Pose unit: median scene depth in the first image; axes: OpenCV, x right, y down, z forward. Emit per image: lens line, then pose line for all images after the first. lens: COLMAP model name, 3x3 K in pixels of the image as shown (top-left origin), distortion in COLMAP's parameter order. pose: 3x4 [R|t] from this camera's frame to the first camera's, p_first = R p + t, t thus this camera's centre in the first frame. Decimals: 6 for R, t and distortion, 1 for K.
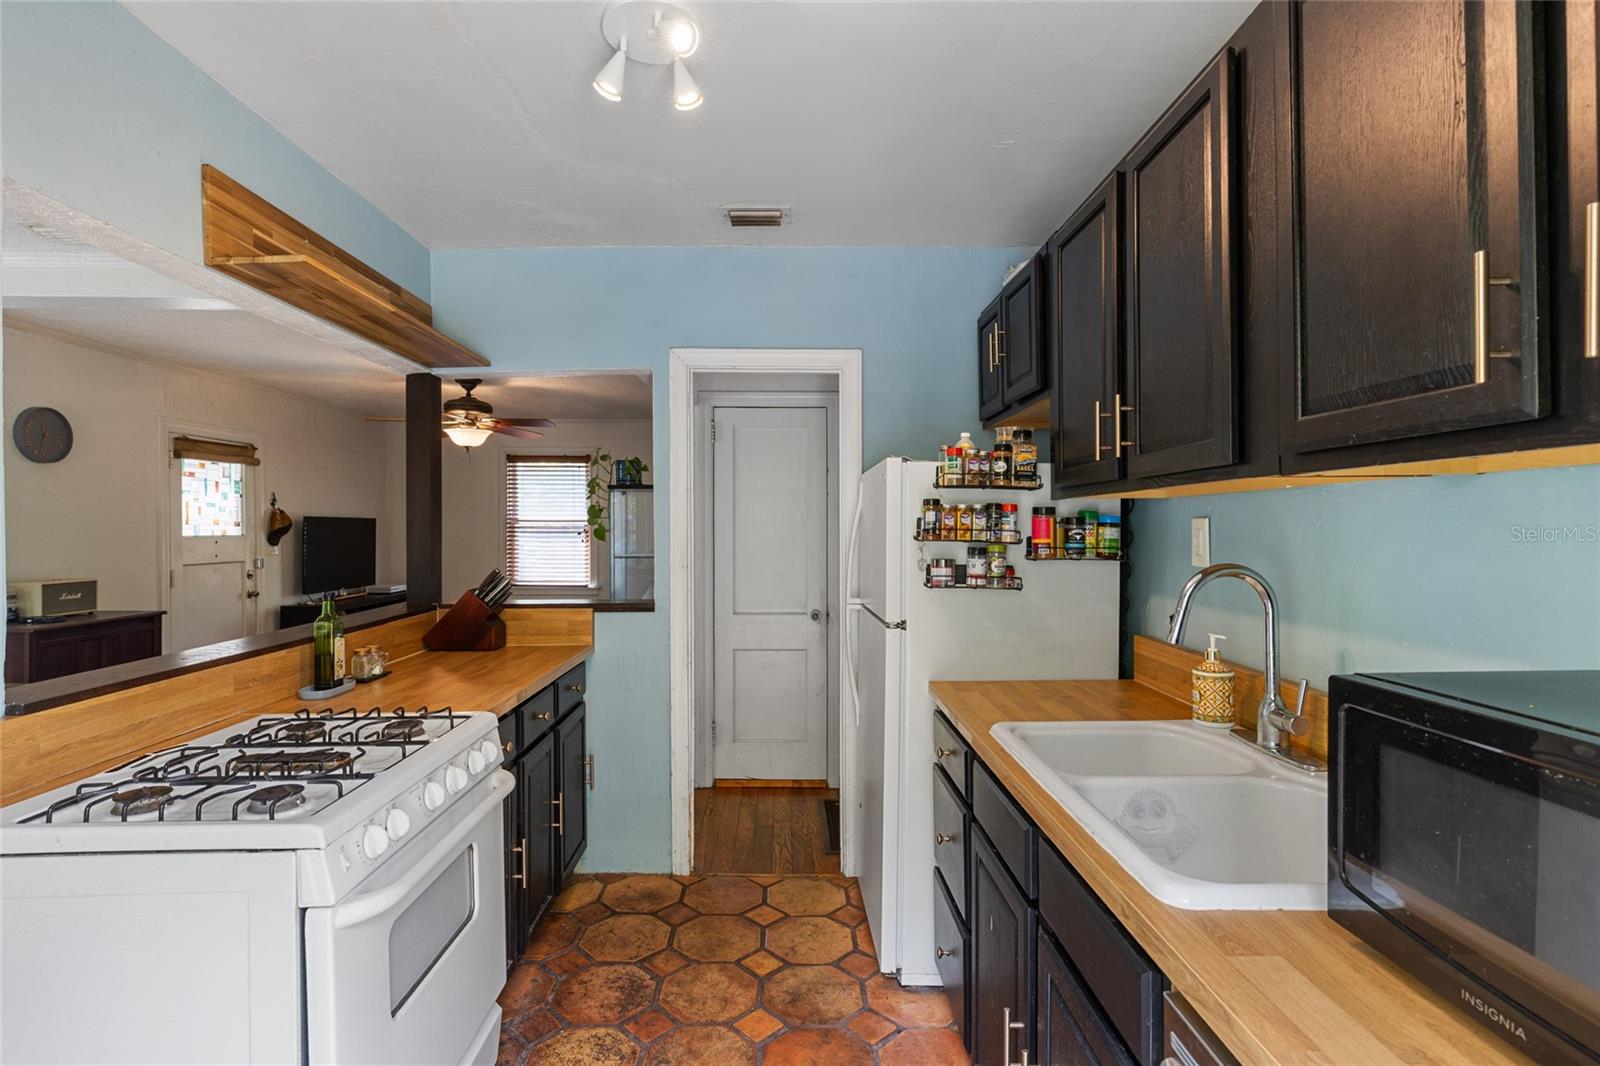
lens RADIAL K [[772.2, 0, 794.7], [0, 772.2, 526.2], [0, 0, 1]] dist [-0.001326, 0.000037]
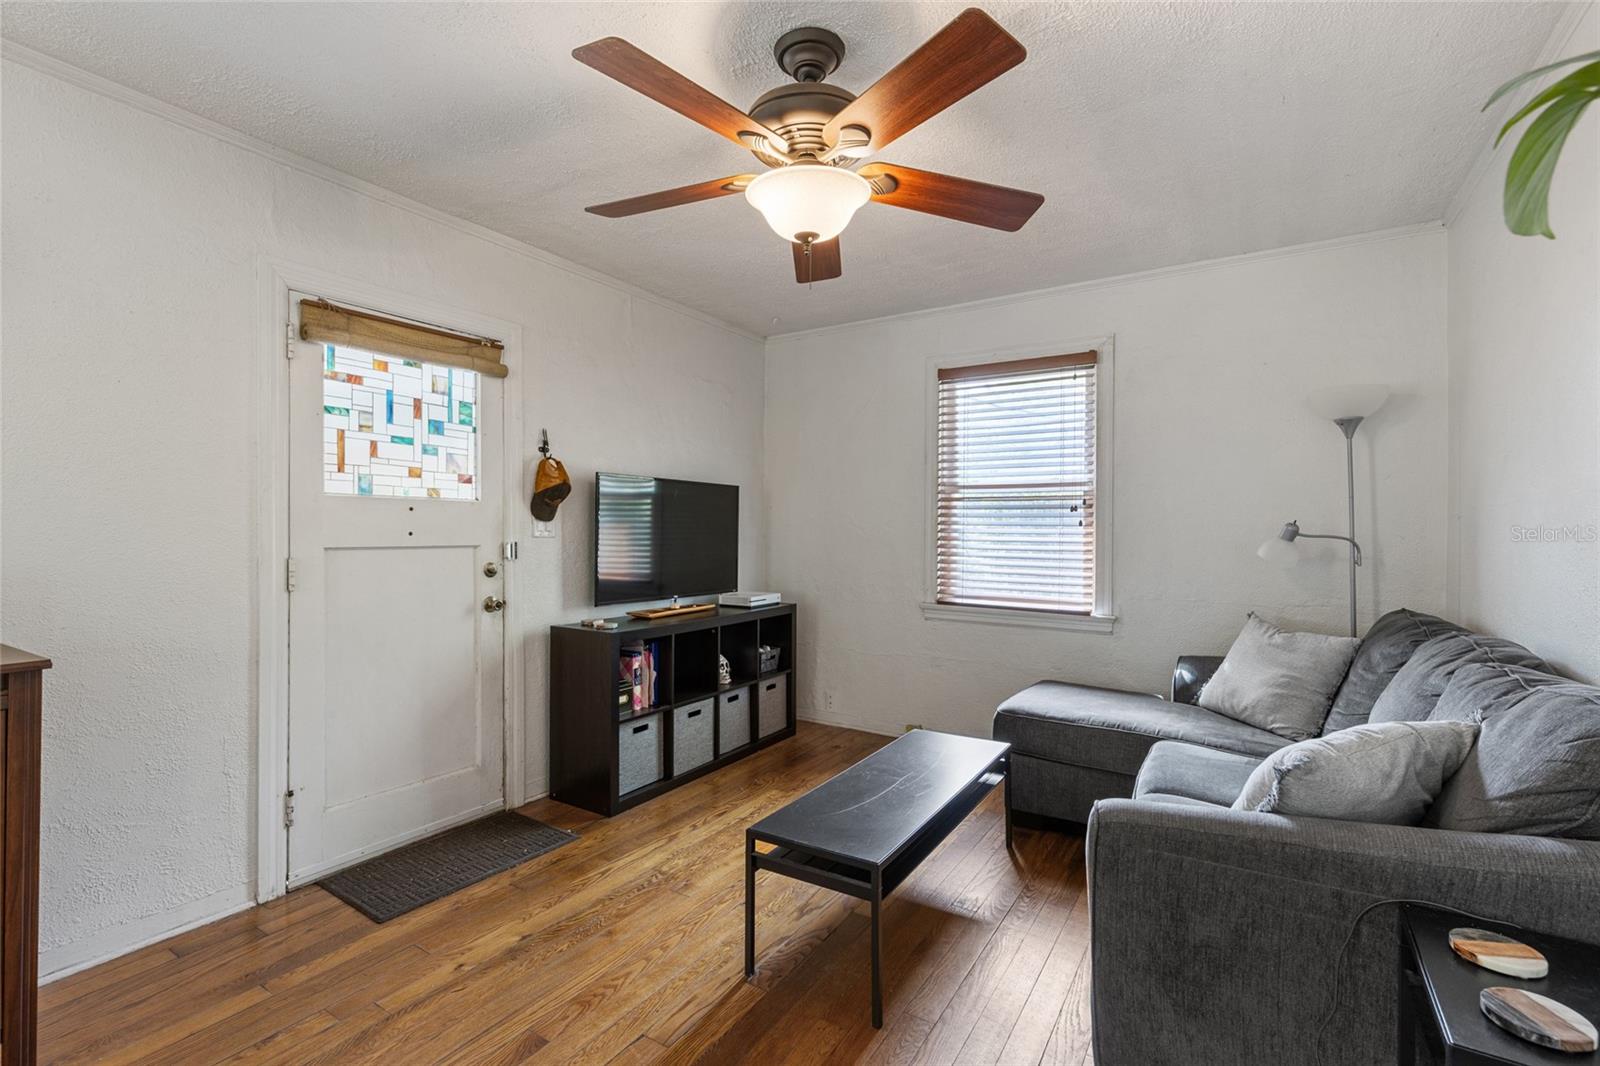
lens RADIAL K [[715.6, 0, 800.0], [0, 715.6, 533.0], [0, 0, 1]] dist [0.002209, -0.000528]
pose [[0.833967, 0.005361, -0.551788, -0.413215], [-0.003704, 0.999985, 0.004118, 0.059044], [0.551801, -0.001391, 0.833974, 1.244908]]
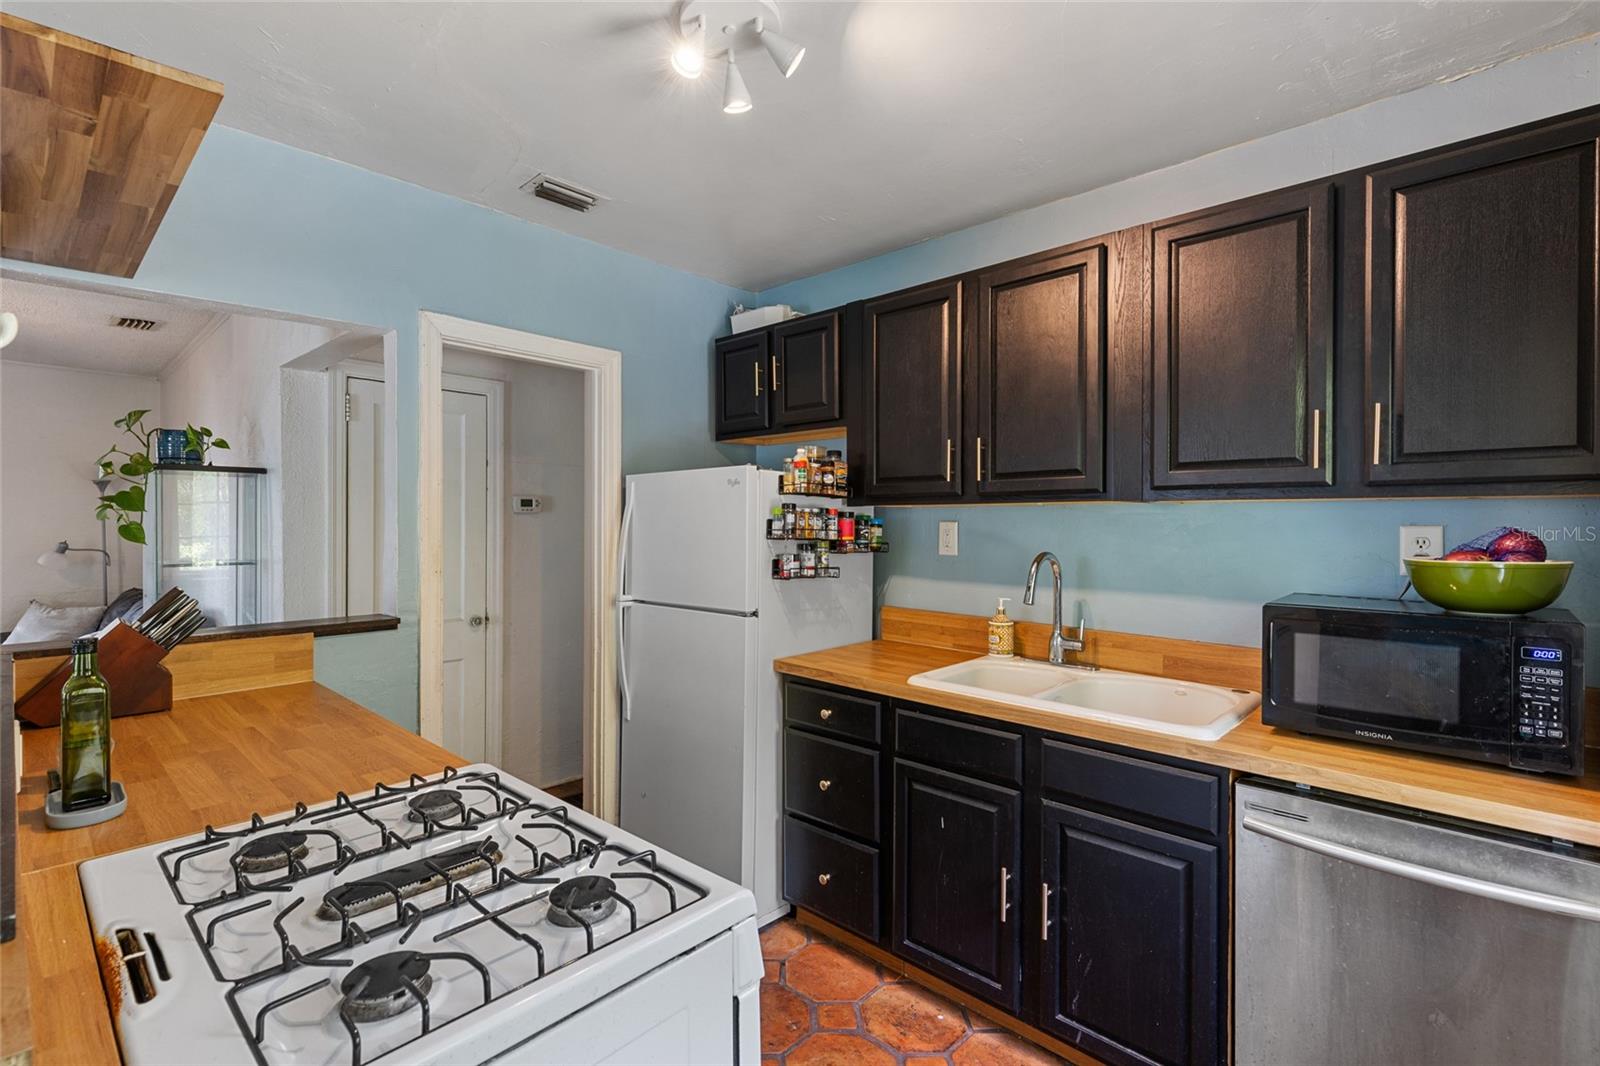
lens RADIAL K [[732.9, 0, 798.3], [0, 732.9, 524.9], [0, 0, 1]] dist [0.003905, -0.000462]
pose [[0.691452, 0.003800, 0.722412, -0.442880], [-0.007185, 0.999973, 0.001617, -0.003399], [-0.722387, -0.006309, 0.691461, 0.158328]]
